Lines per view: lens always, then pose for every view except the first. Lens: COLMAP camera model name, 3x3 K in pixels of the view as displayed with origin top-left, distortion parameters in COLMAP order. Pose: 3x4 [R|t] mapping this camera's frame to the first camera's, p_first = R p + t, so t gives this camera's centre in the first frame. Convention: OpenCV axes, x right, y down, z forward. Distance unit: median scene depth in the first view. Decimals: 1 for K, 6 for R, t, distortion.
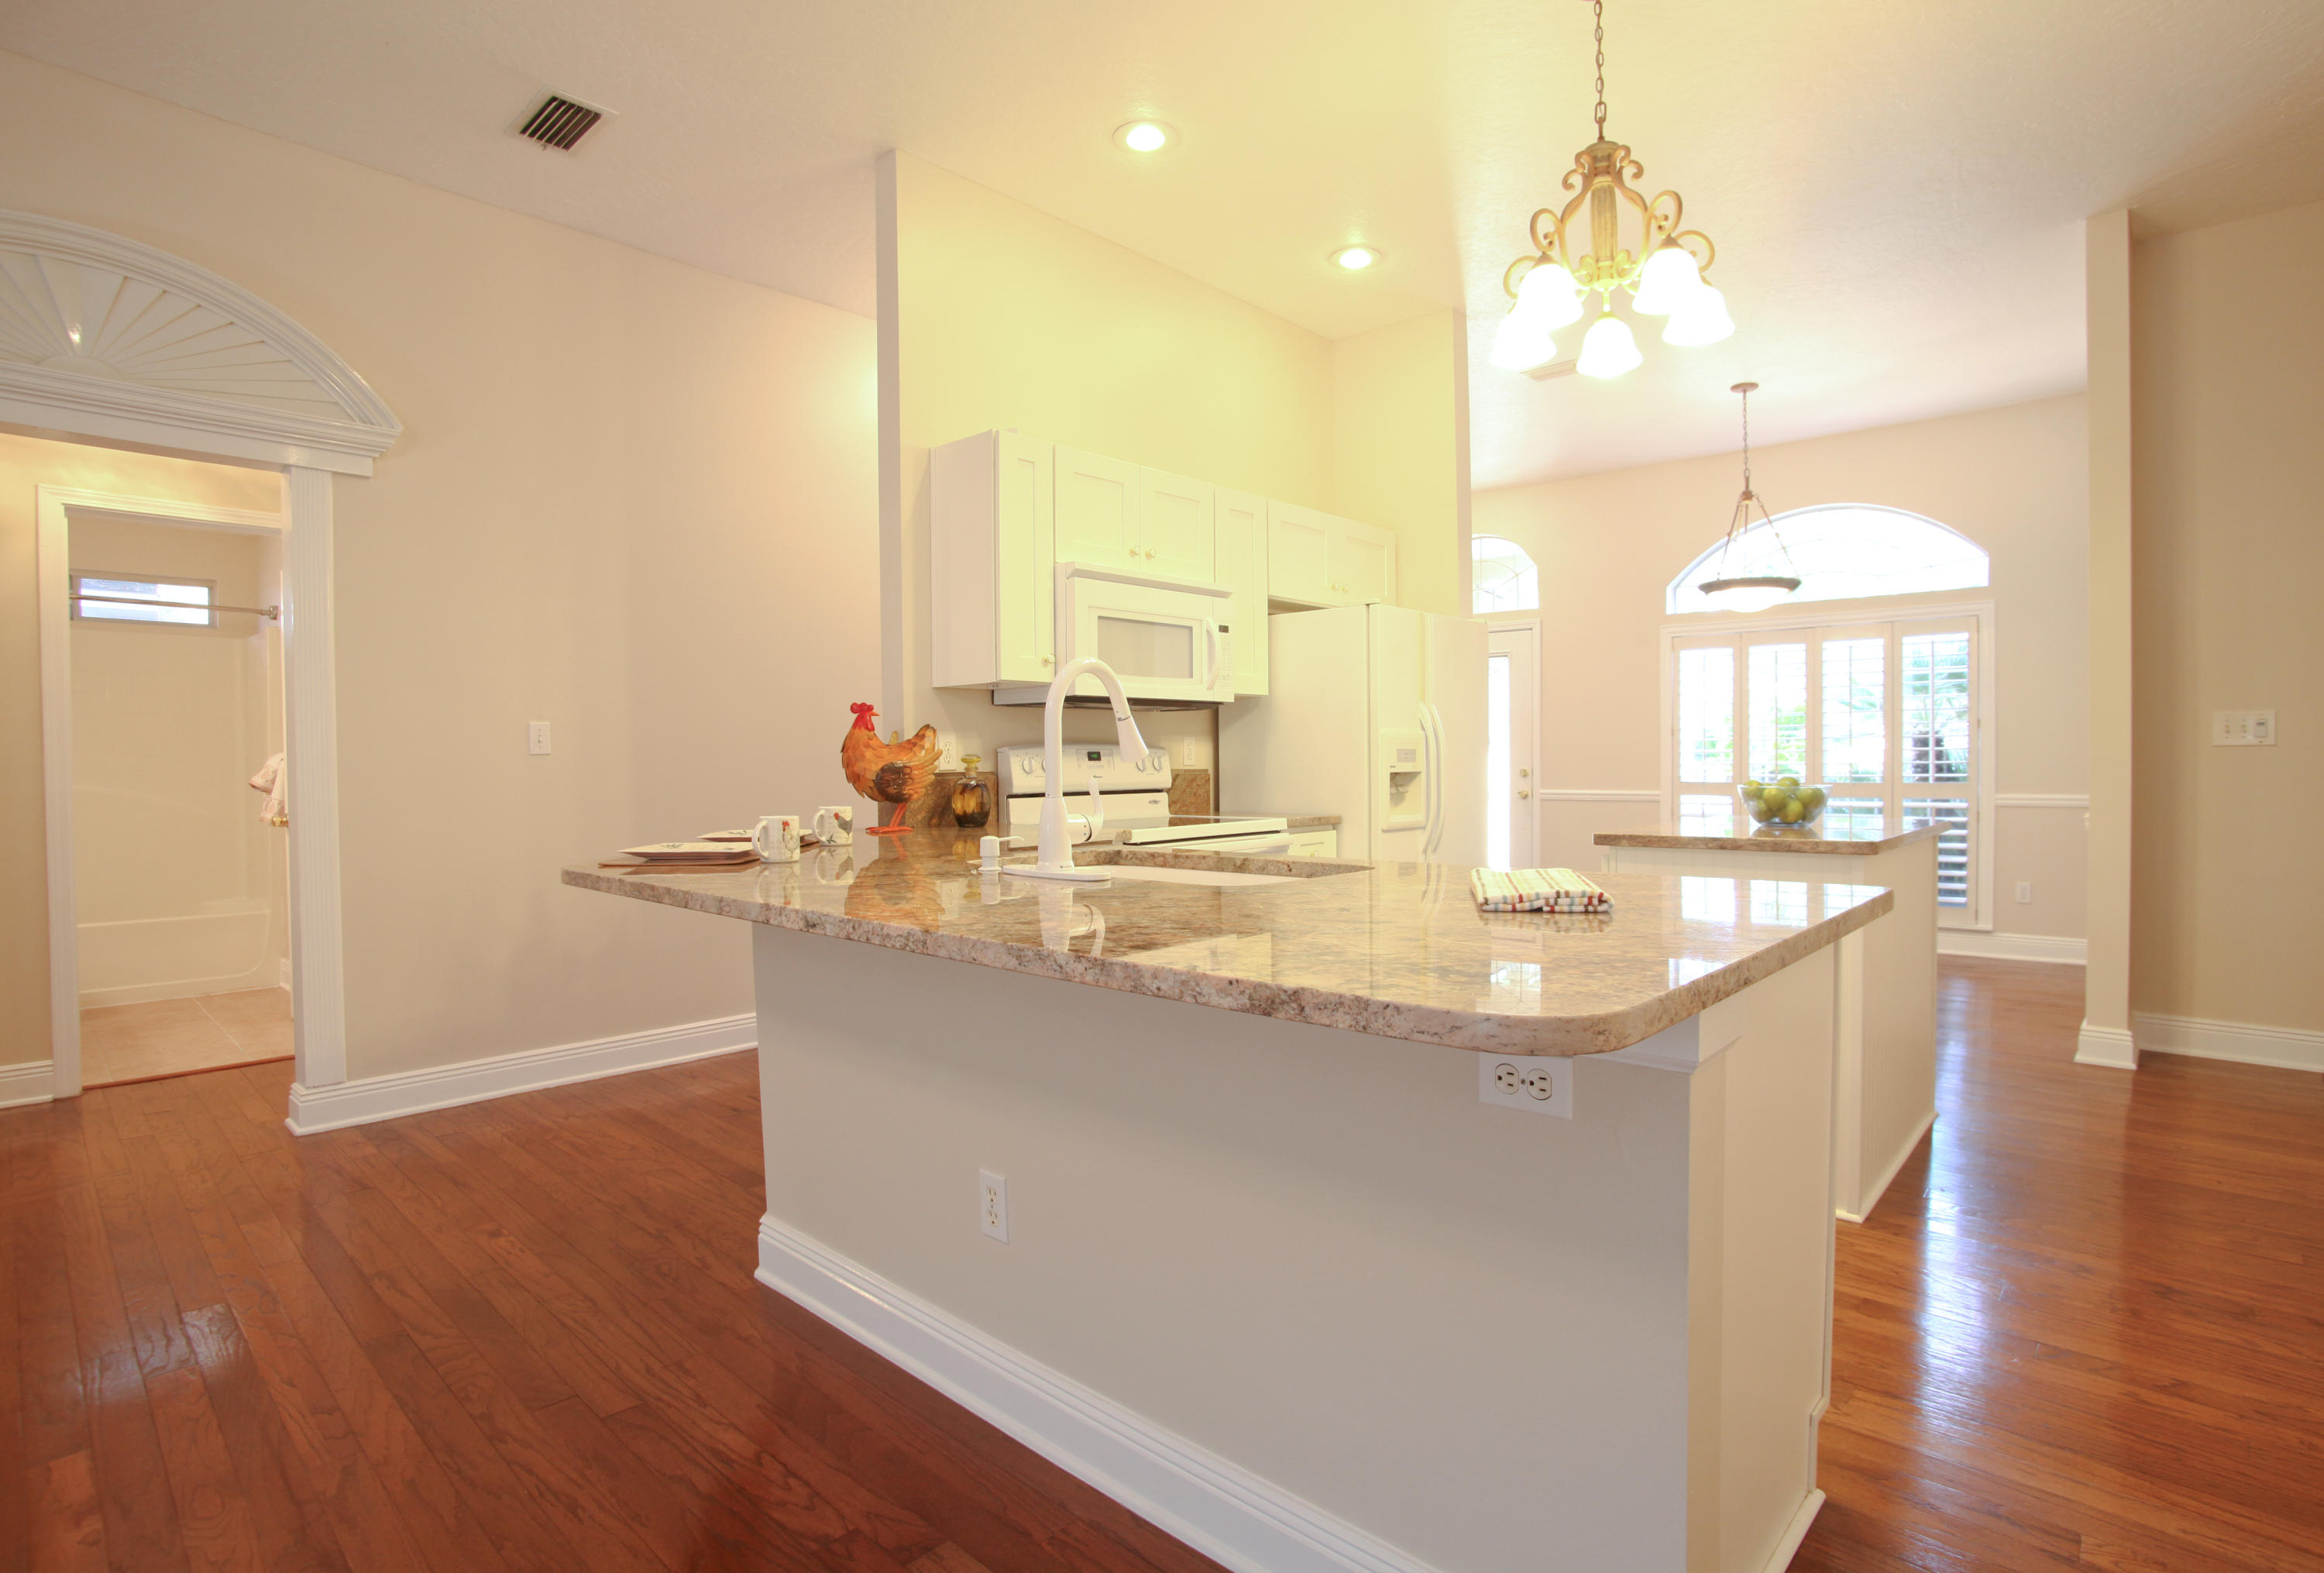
lens RADIAL K [[1152.6, 0, 1179.7], [0, 1152.6, 784.1], [0, 0, 1]] dist [-0.051352, 0.000409]
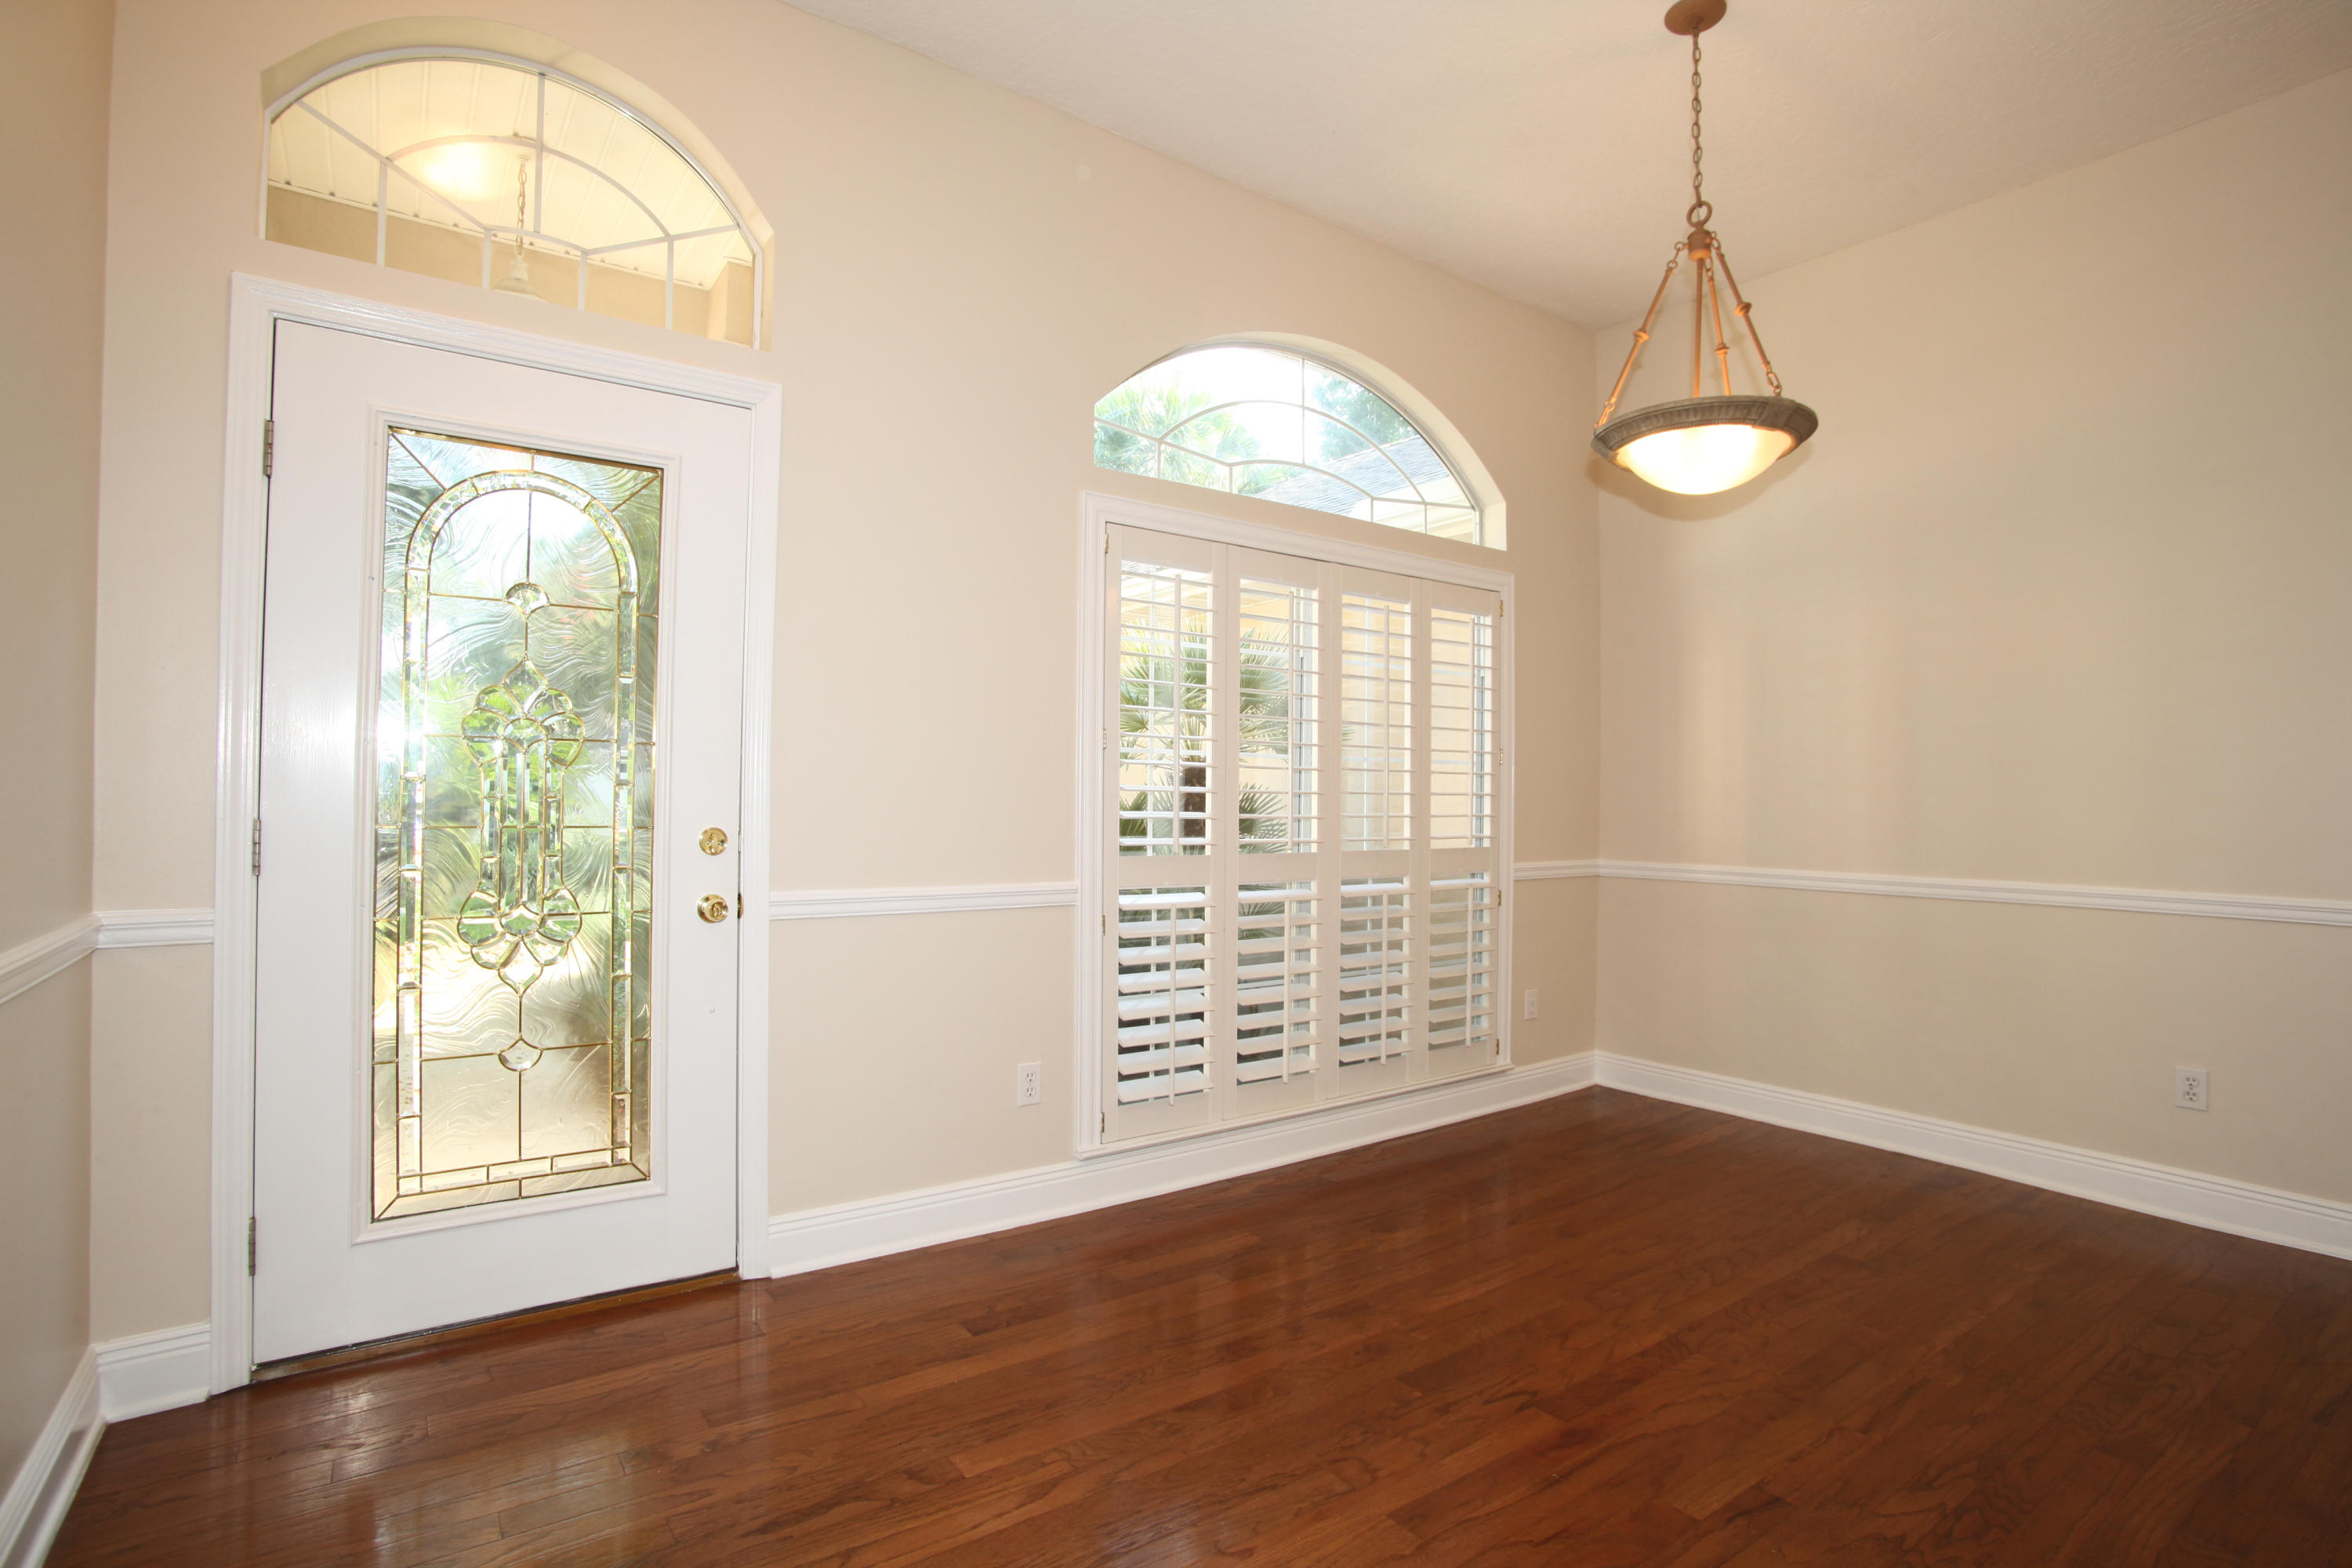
lens RADIAL K [[1177.7, 0, 1176.0], [0, 1177.7, 784.0], [0, 0, 1]] dist [-0.088294, 0.036601]
pose [[0.203309, 0.018232, 0.978945, 0.002191], [0.006894, 0.999775, -0.020052, -0.045720], [-0.979090, 0.010826, 0.203137, 1.820616]]
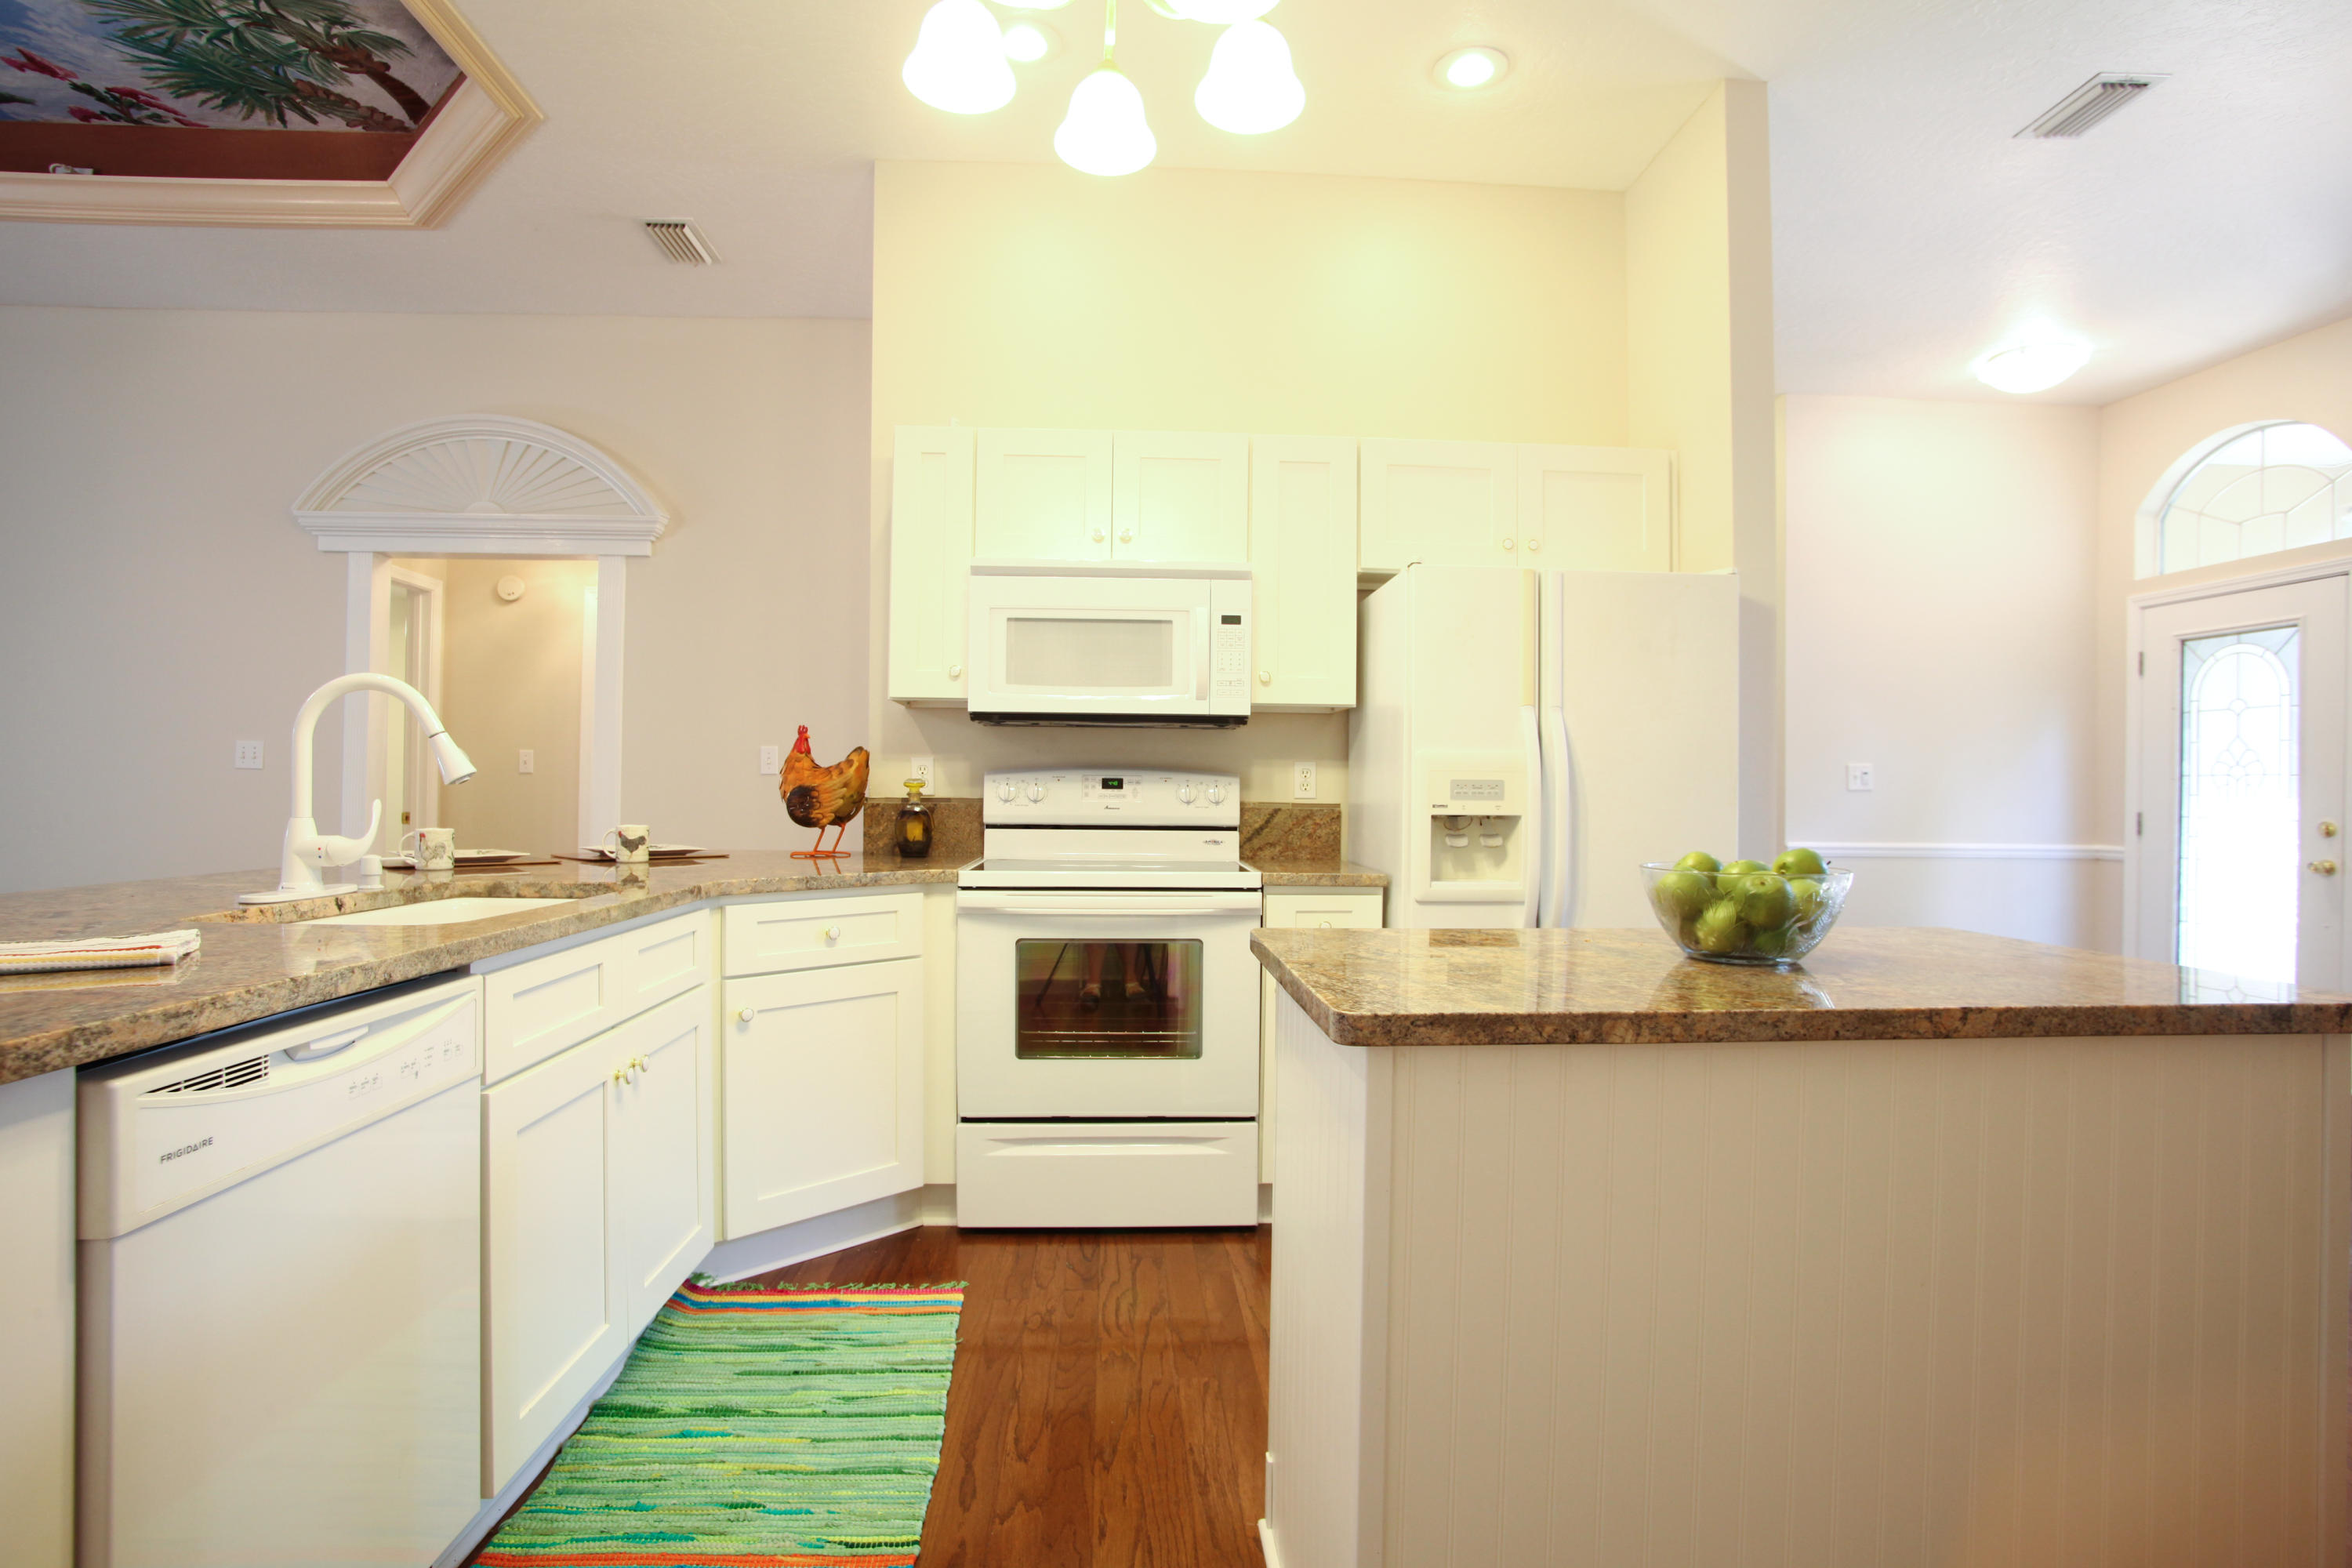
lens RADIAL K [[1177.7, 0, 1176.0], [0, 1177.7, 784.0], [0, 0, 1]] dist [-0.088294, 0.036601]
pose [[0.718134, 0.015279, -0.695737, 0.637347], [-0.032204, 0.999418, -0.011292, -0.017938], [0.695159, 0.030515, 0.718208, 0.476883]]
